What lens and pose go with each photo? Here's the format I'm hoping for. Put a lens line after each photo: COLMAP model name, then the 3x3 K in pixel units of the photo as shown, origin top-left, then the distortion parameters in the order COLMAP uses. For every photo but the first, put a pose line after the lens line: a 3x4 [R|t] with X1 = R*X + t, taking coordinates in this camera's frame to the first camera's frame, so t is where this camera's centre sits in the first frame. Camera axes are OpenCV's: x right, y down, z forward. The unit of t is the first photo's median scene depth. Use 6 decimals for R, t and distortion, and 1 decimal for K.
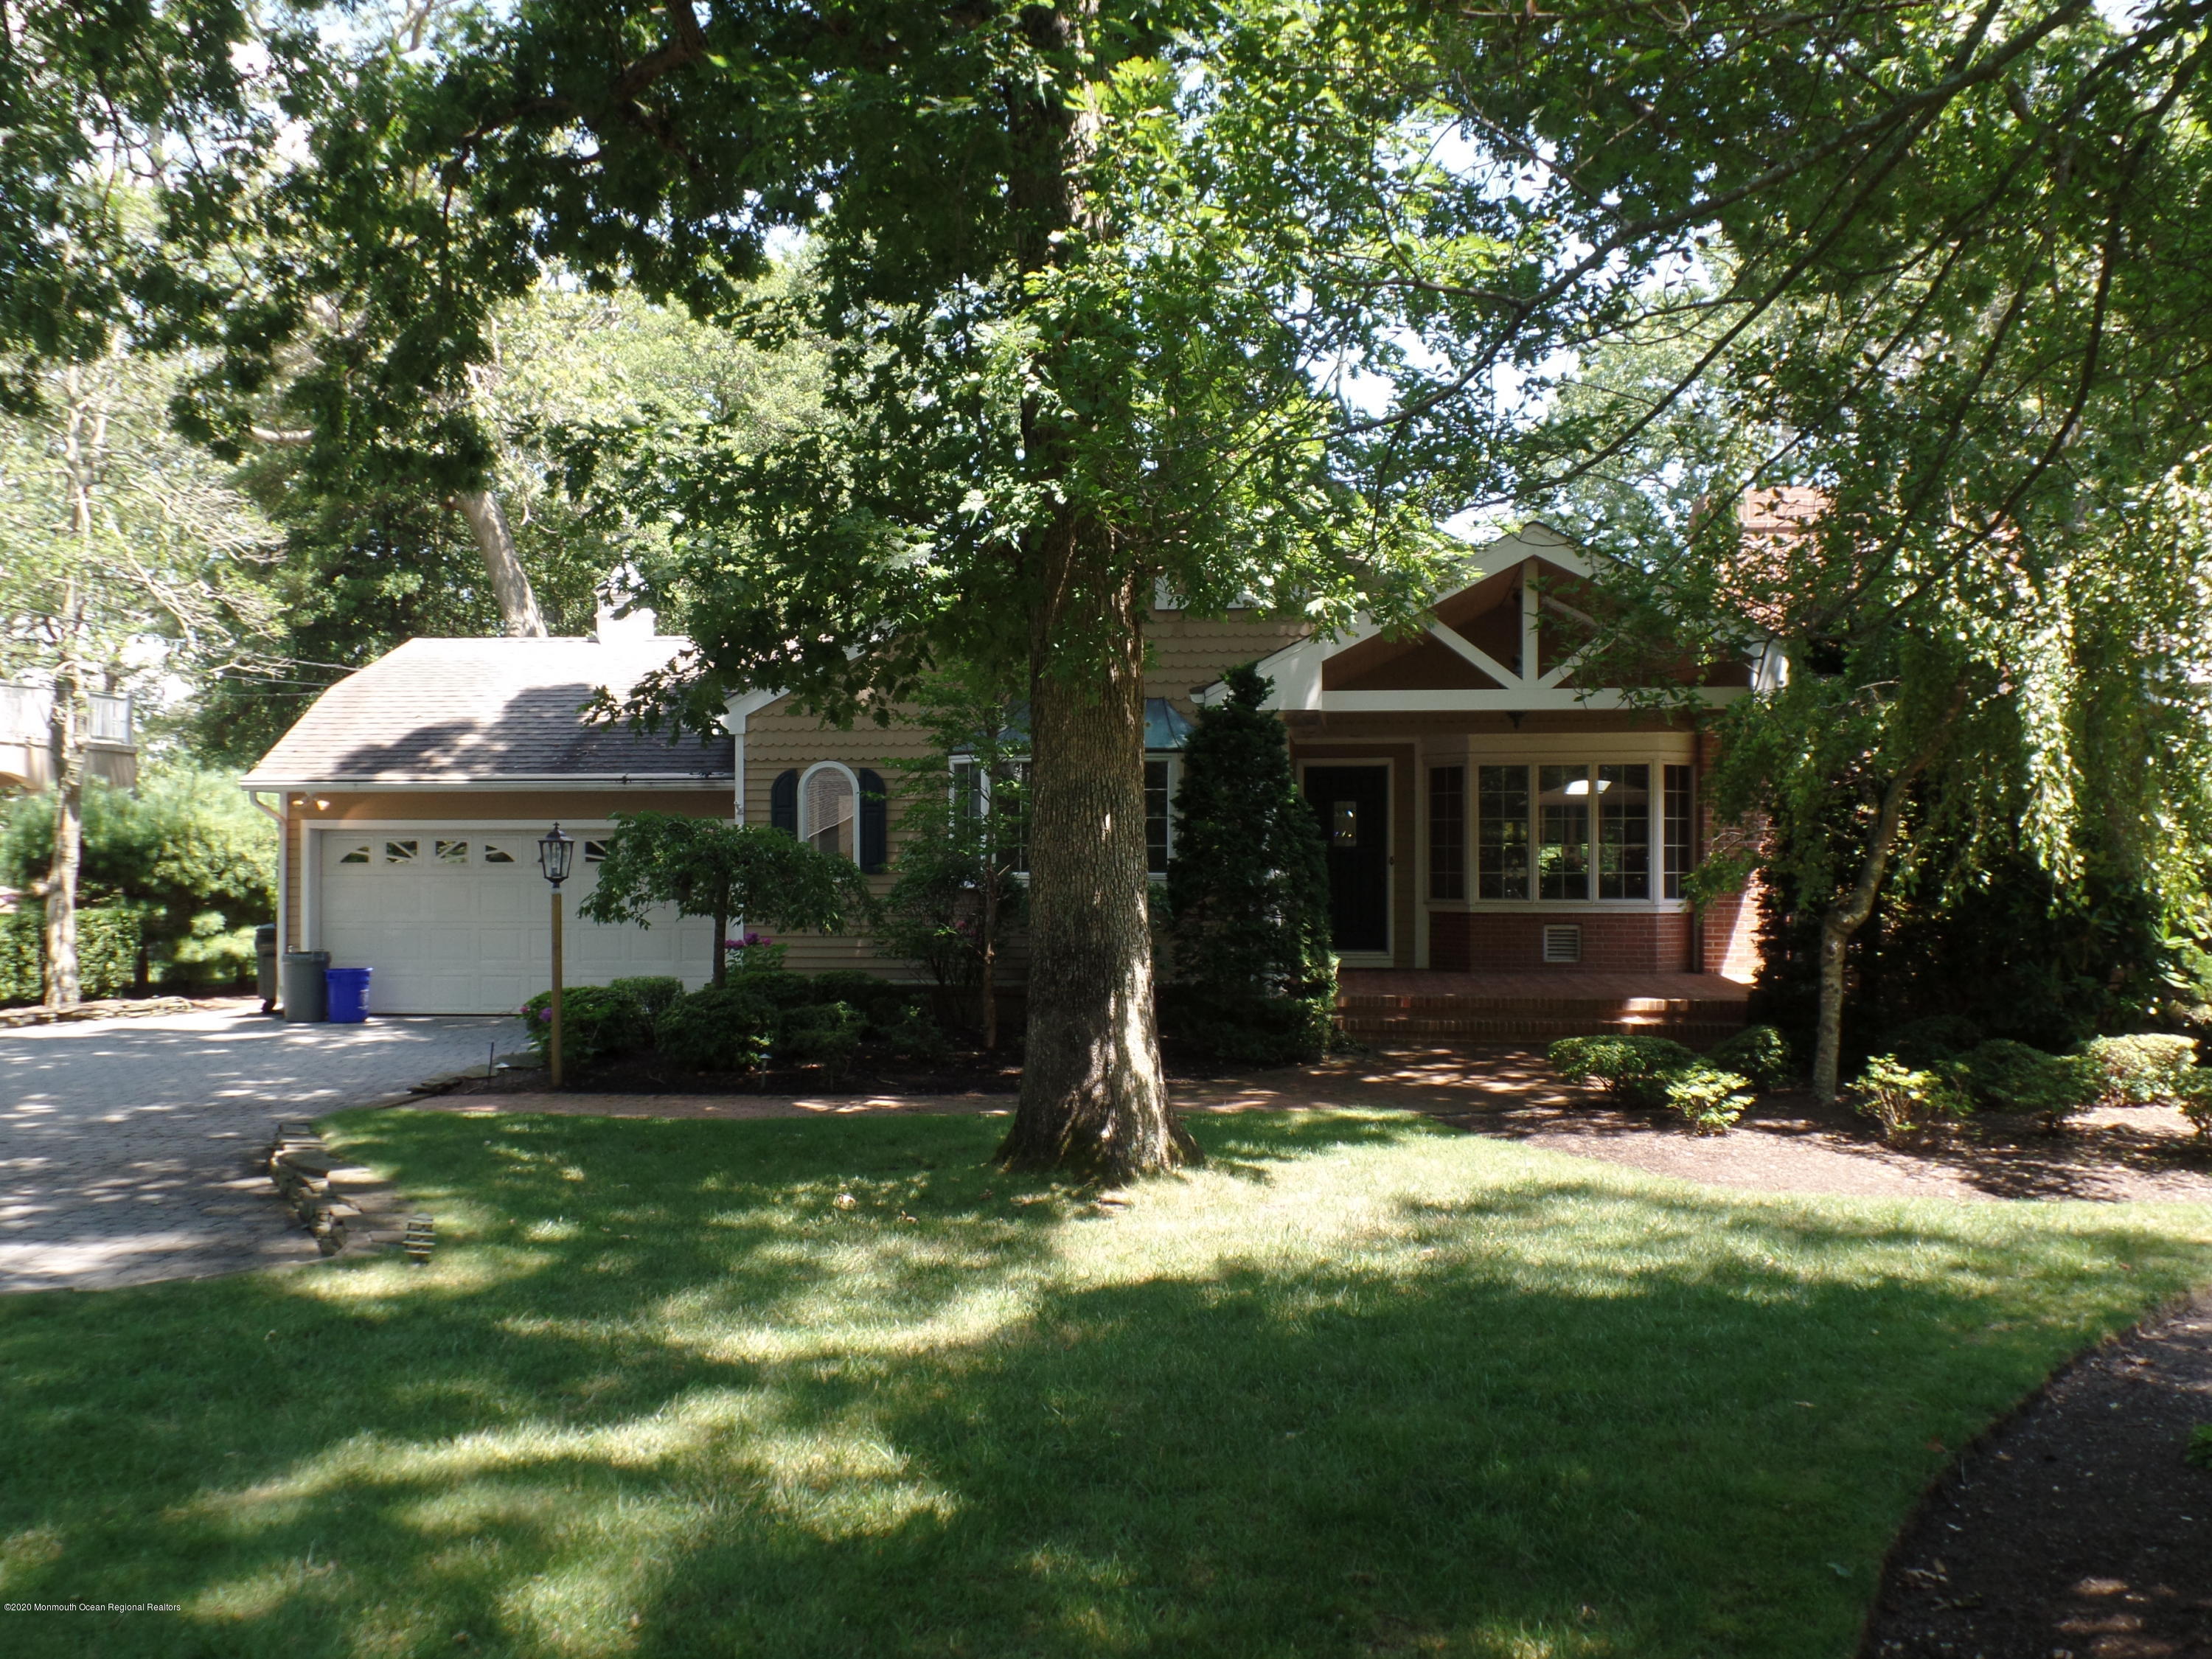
lens RADIAL K [[1937.8, 0, 1106.0], [0, 1937.8, 829.5], [0, 0, 1]] dist [0.035522, -0.016750]
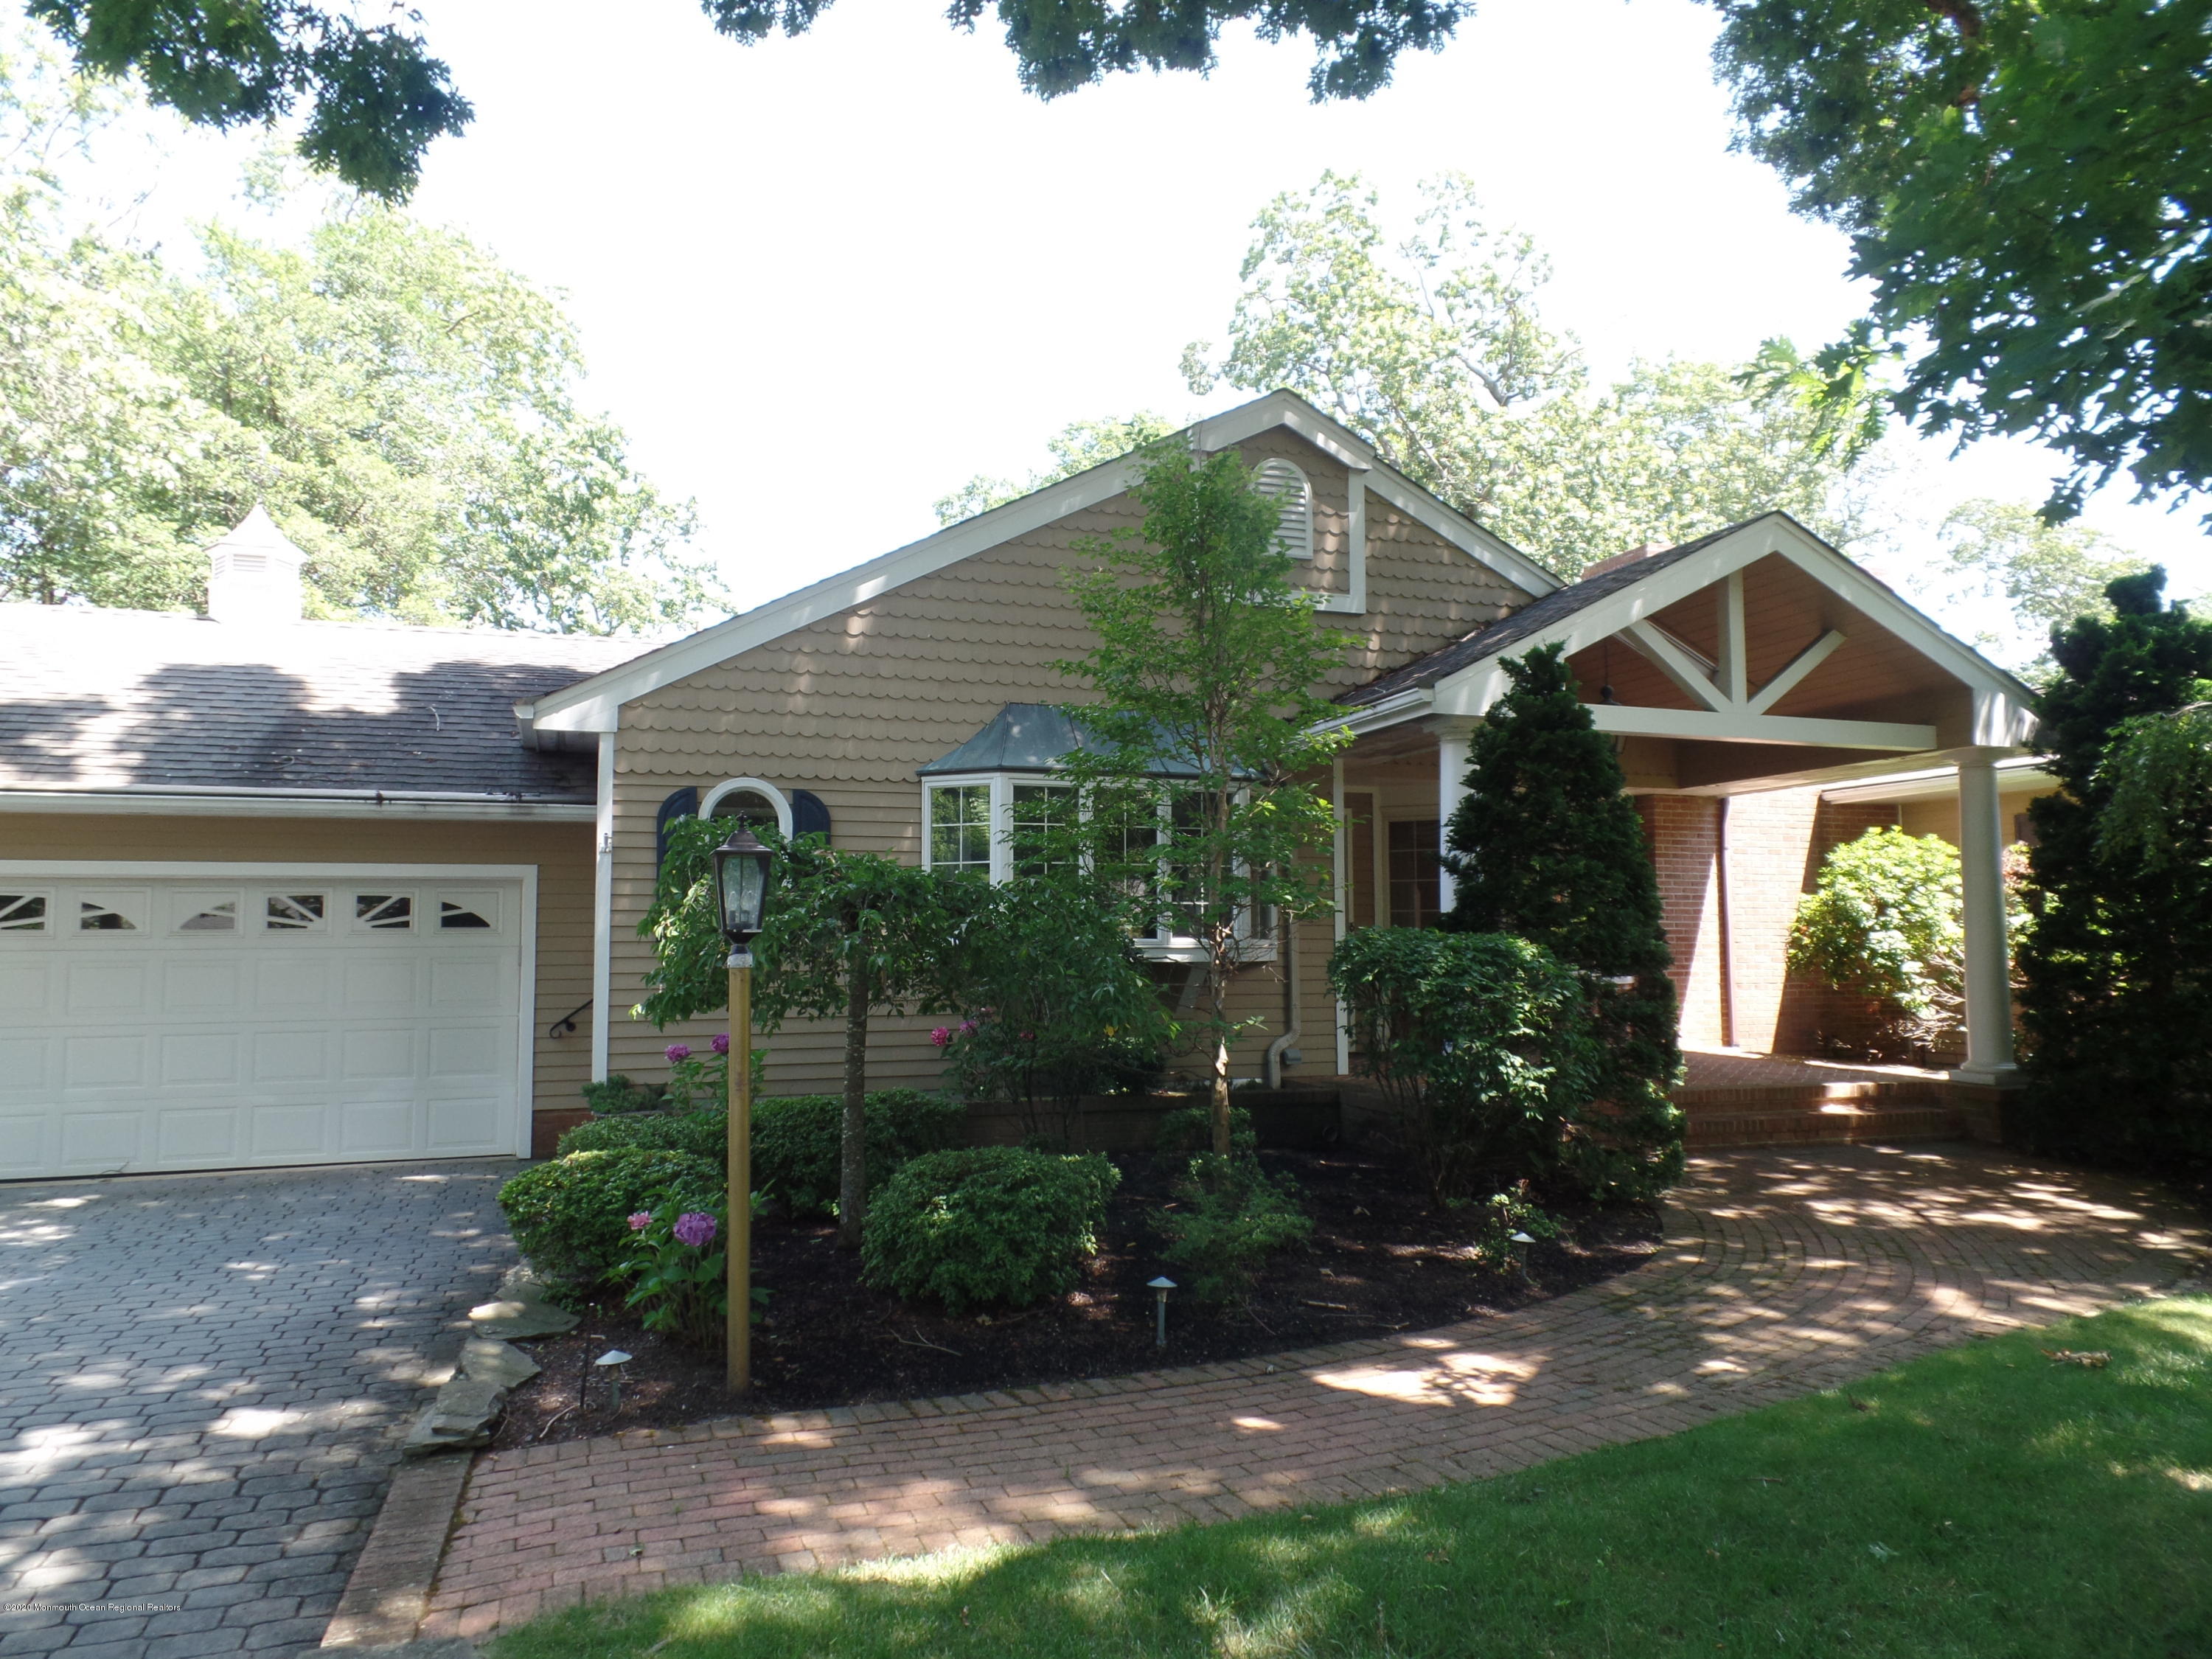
lens RADIAL K [[1544.5, 0, 1106.0], [0, 1544.5, 829.5], [0, 0, 1]] dist [0.004622, 0.003326]
pose [[0.891870, 0.029431, 0.451333, -0.320281], [-0.002672, 0.998206, -0.059814, 0.017532], [-0.452284, 0.052140, 0.890349, 0.533685]]
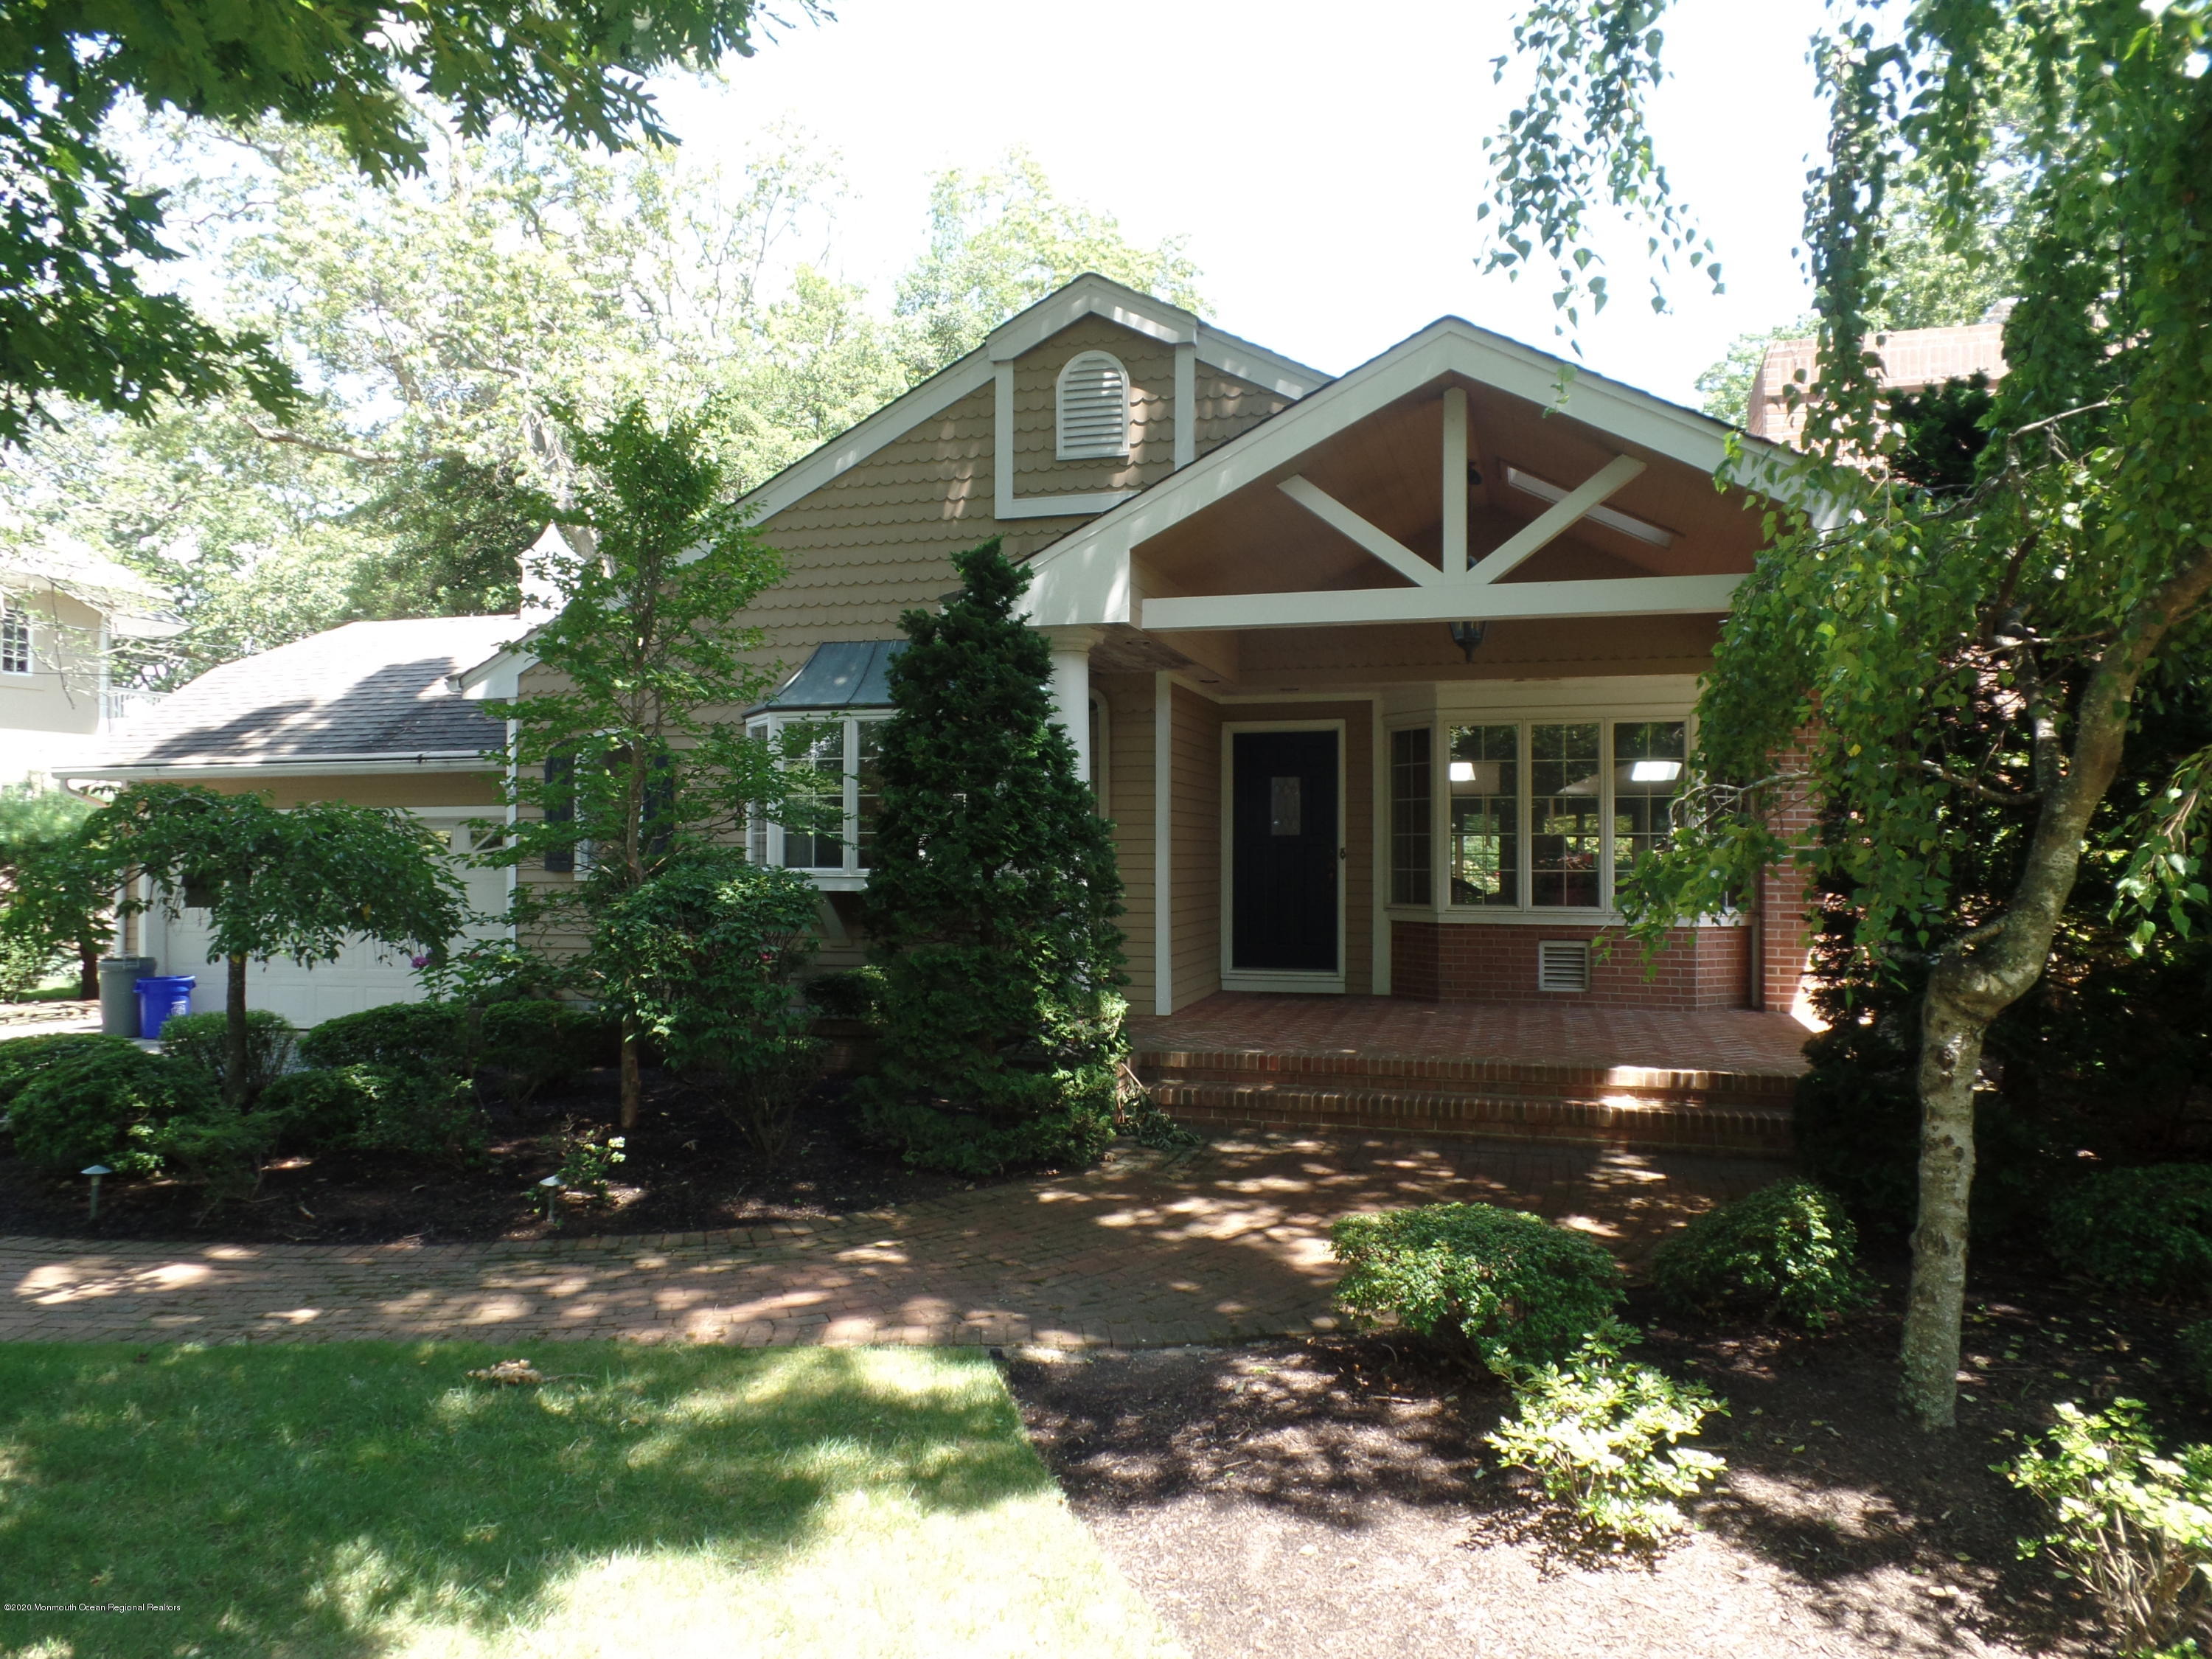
lens RADIAL K [[1544.5, 0, 1106.0], [0, 1544.5, 829.5], [0, 0, 1]] dist [0.004622, 0.003326]
pose [[0.989257, -0.005061, -0.146101, 0.177824], [0.004574, 0.999983, -0.003672, 0.010413], [0.146117, 0.002965, 0.989263, 0.471584]]
